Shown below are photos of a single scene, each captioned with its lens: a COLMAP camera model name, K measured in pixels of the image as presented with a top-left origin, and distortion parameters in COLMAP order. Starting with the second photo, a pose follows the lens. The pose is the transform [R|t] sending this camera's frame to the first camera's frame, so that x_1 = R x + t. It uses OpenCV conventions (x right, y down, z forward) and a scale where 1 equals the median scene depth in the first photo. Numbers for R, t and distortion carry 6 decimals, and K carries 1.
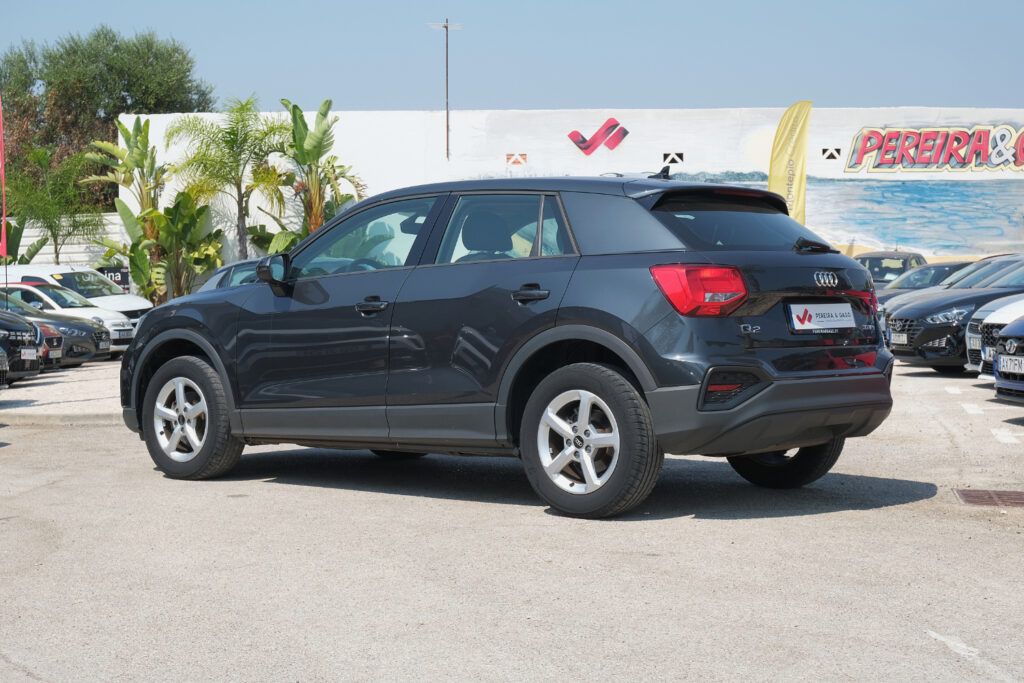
lens RADIAL K [[1655.2, 0, 518.3], [0, 1655.2, 295.6], [0, 0, 1]] dist [-0.080161, 0.000000]
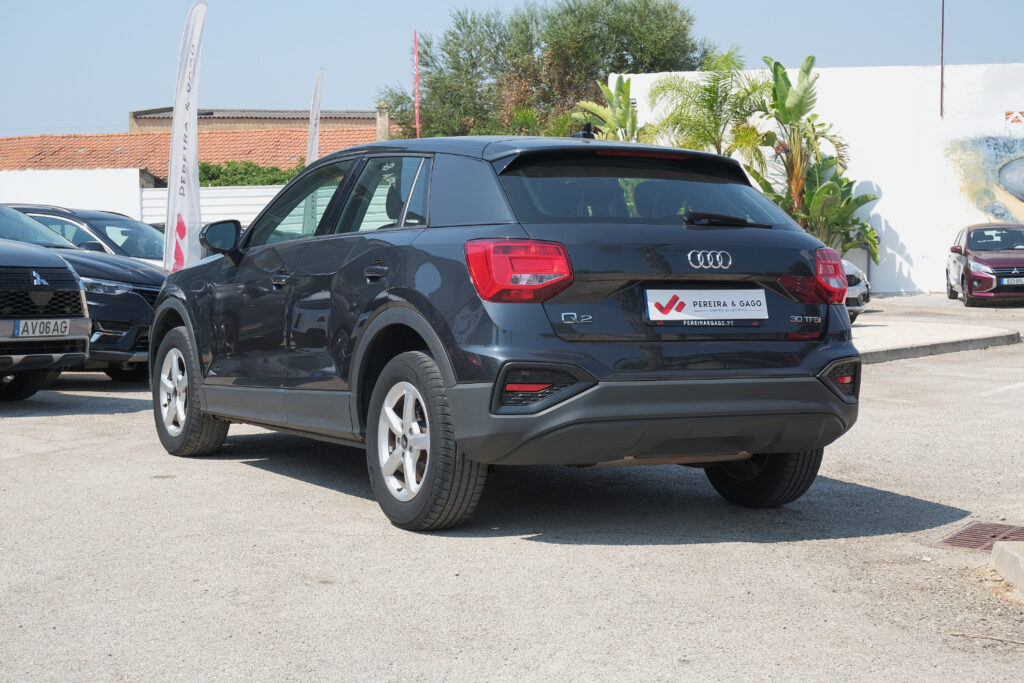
lens RADIAL K [[1655.2, 0, 515.4], [0, 1655.2, 338.5], [0, 0, 1]] dist [-0.080161, 0.000000]
pose [[0.936460, 0.034939, -0.349029, 0.378702], [-0.017453, 0.998436, 0.053120, -0.012562], [0.350339, -0.043653, 0.935605, 0.197447]]
